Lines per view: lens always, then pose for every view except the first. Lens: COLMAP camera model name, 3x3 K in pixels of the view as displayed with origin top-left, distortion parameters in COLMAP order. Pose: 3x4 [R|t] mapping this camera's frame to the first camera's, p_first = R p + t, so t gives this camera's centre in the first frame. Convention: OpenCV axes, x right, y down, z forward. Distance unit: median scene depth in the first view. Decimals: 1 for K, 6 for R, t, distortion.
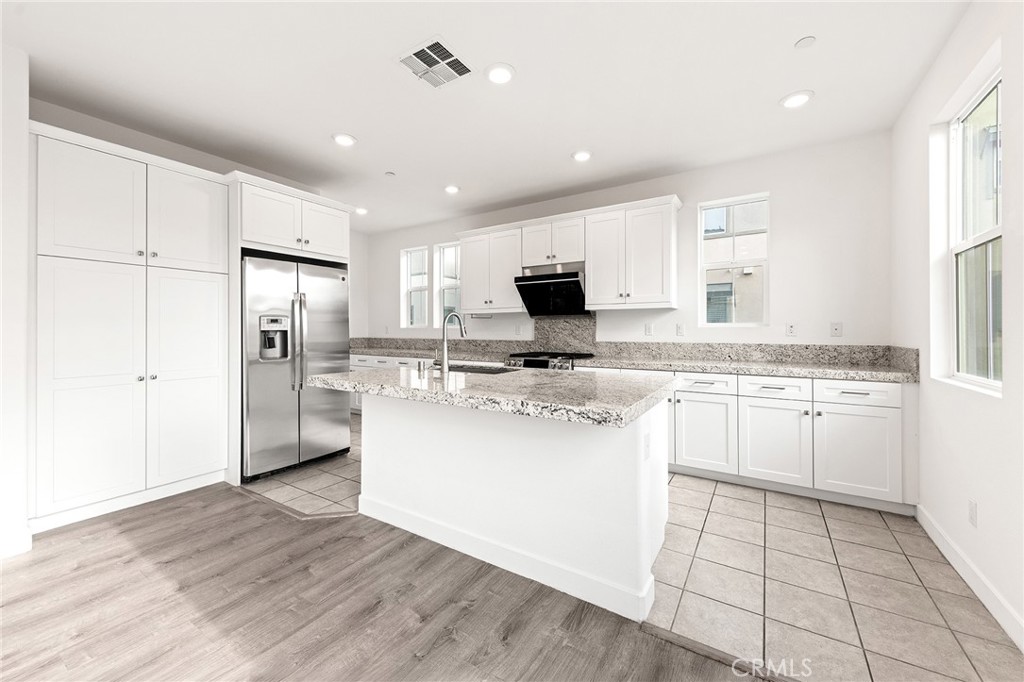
lens RADIAL K [[403.9, 0, 502.5], [0, 403.9, 329.4], [0, 0, 1]] dist [0.008344, -0.000524]
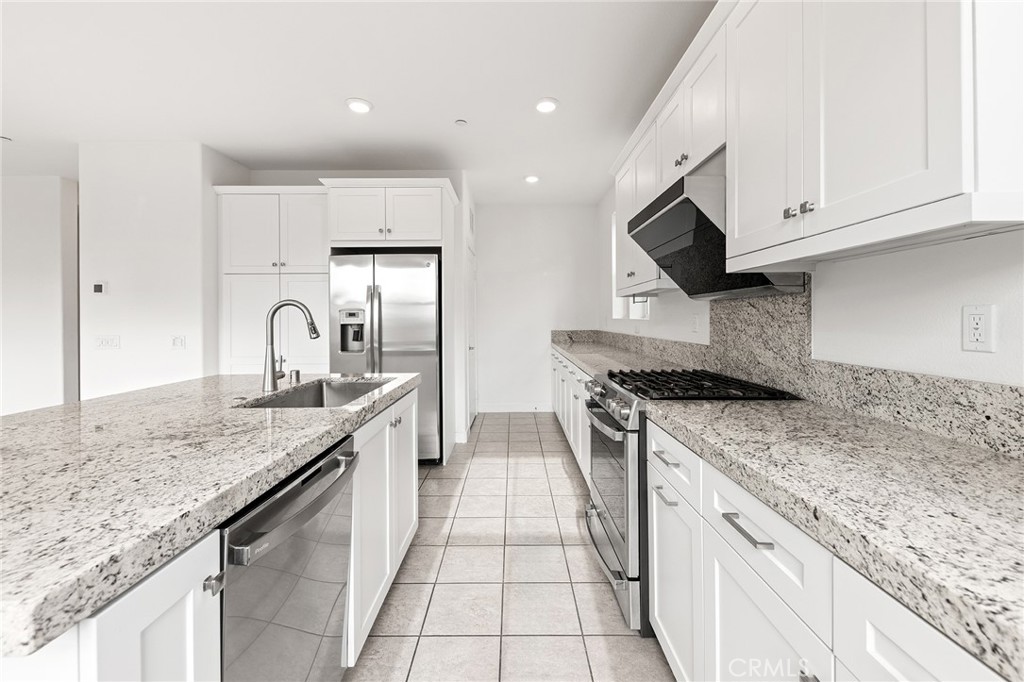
lens RADIAL K [[391.4, 0, 522.8], [0, 391.4, 318.2], [0, 0, 1]] dist [-0.001615, 0.000861]
pose [[0.560445, -0.002756, -0.828187, 0.484572], [0.007258, 0.999972, 0.001584, -0.010158], [0.828160, -0.006899, 0.560450, 0.779168]]
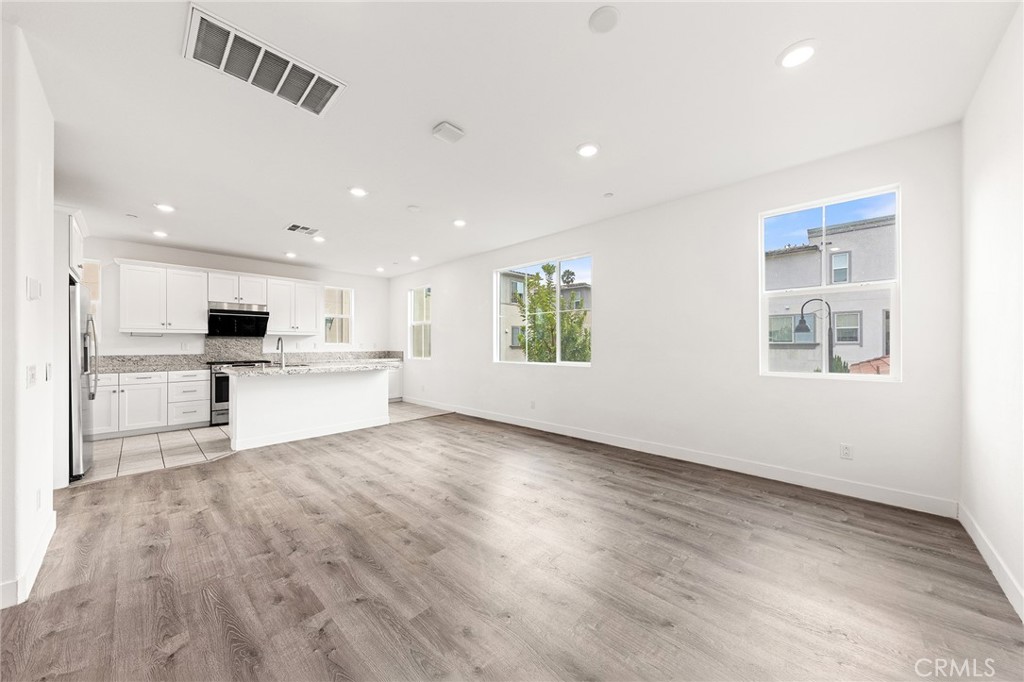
lens RADIAL K [[354.1, 0, 519.5], [0, 354.1, 339.9], [0, 0, 1]] dist [0.001894, -0.000564]
pose [[0.172016, 0.014743, 0.984984, -1.314454], [0.002069, 0.999880, -0.015328, 0.000672], [-0.985092, 0.004675, 0.171965, -0.370522]]
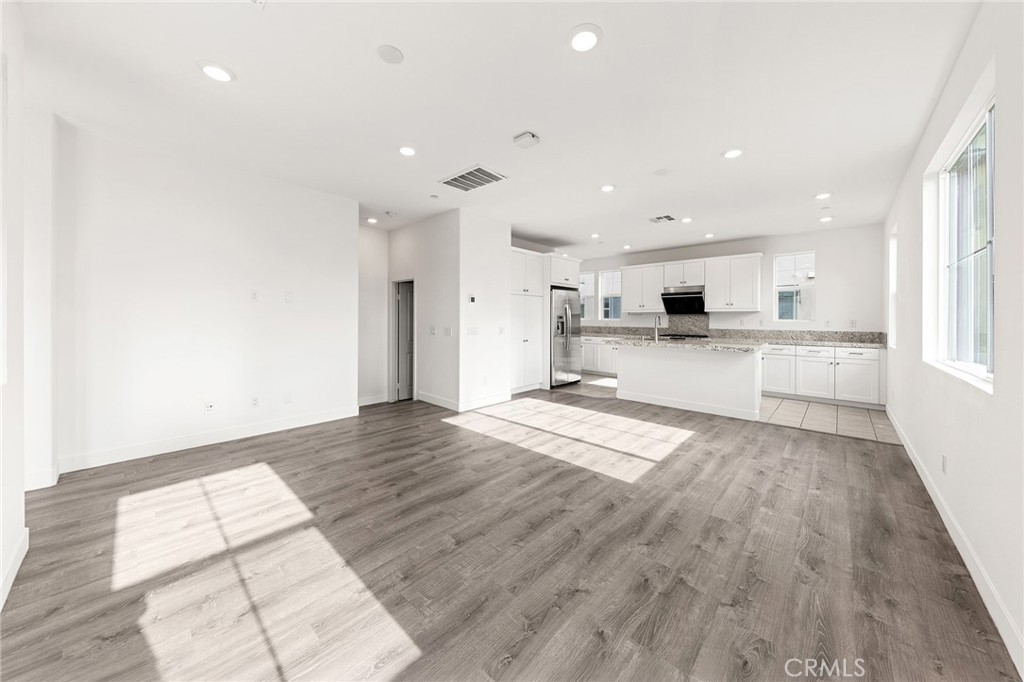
lens RADIAL K [[354.1, 0, 501.6], [0, 354.1, 319.5], [0, 0, 1]] dist [0.001894, -0.000564]
pose [[0.983181, 0.007548, -0.182477, -0.512910], [-0.006922, 0.999968, 0.004072, -0.014543], [0.182501, -0.002740, 0.983202, -0.953754]]
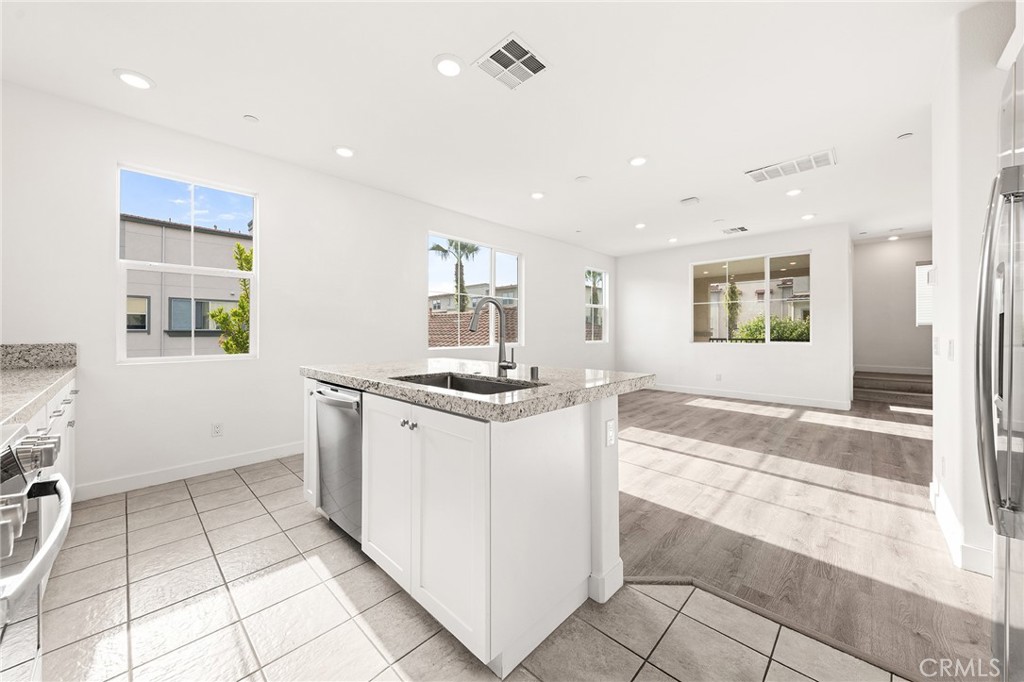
lens RADIAL K [[391.4, 0, 513.4], [0, 391.4, 321.2], [0, 0, 1]] dist [-0.001615, 0.000861]
pose [[-0.986974, 0.007068, 0.160723, -0.228895], [0.002699, 0.999621, -0.027384, 0.023389], [-0.160856, -0.026594, -0.986620, 1.340807]]
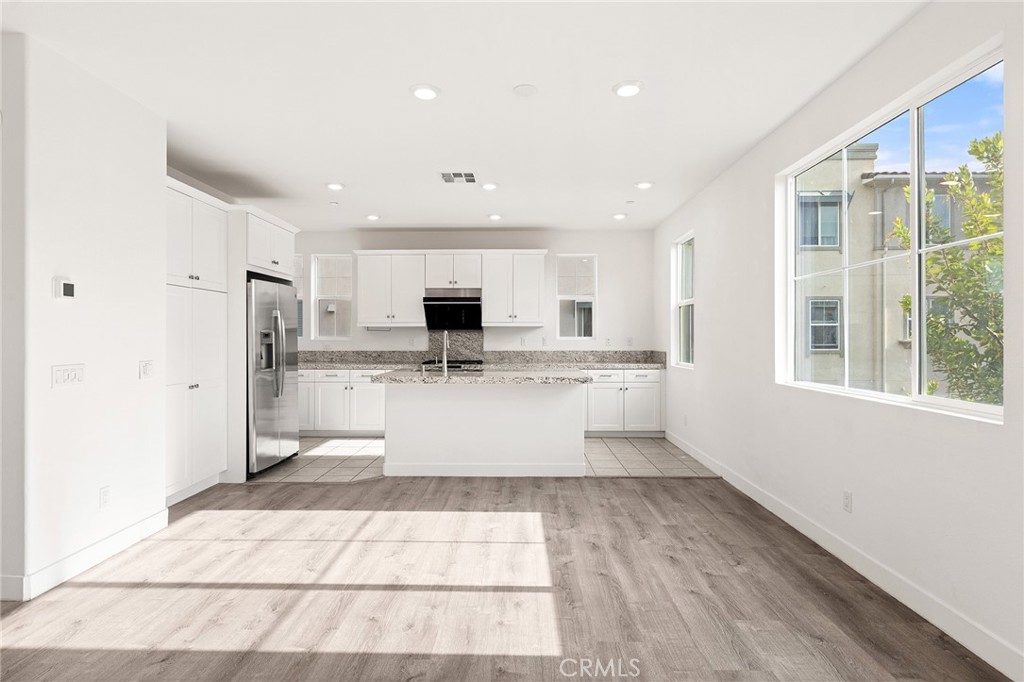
lens RADIAL K [[531.4, 0, 513.8], [0, 531.4, 337.3], [0, 0, 1]] dist [0.011412, -0.004780]
pose [[0.847550, 0.001225, 0.530714, -0.750396], [-0.002057, 0.999997, 0.000976, -0.018178], [-0.530712, -0.001919, 0.847550, -0.614412]]
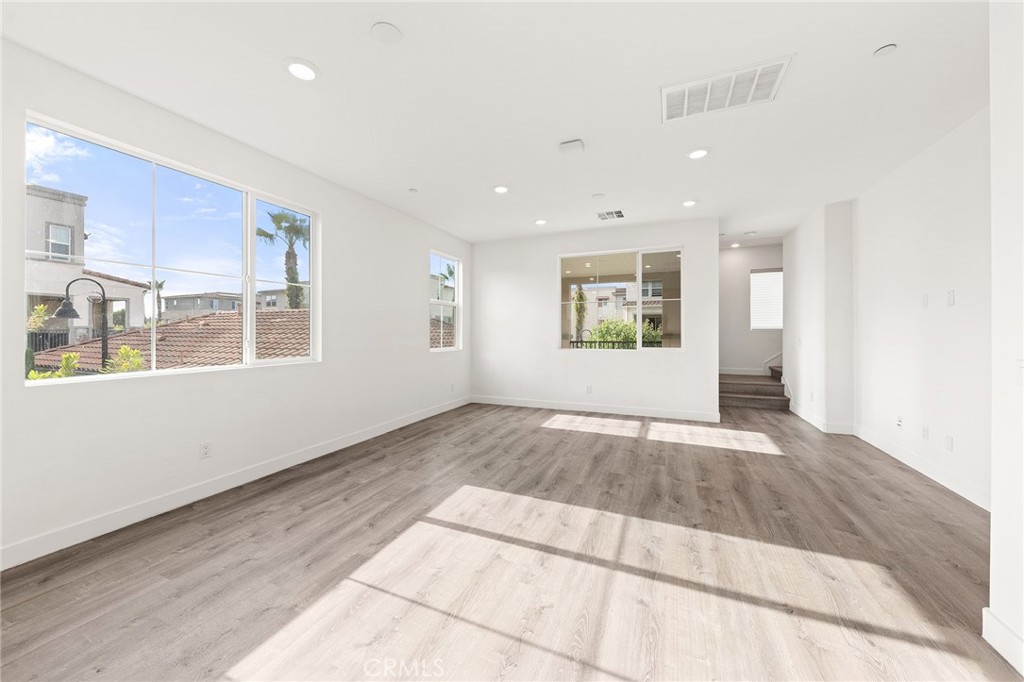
lens RADIAL K [[375.6, 0, 516.4], [0, 375.6, 327.1], [0, 0, 1]] dist [0.000896, -0.000012]
pose [[-0.981110, 0.001196, -0.193449, -0.314697], [0.004043, 0.999889, -0.014322, 0.008539], [0.193410, -0.014833, -0.981006, 0.738084]]
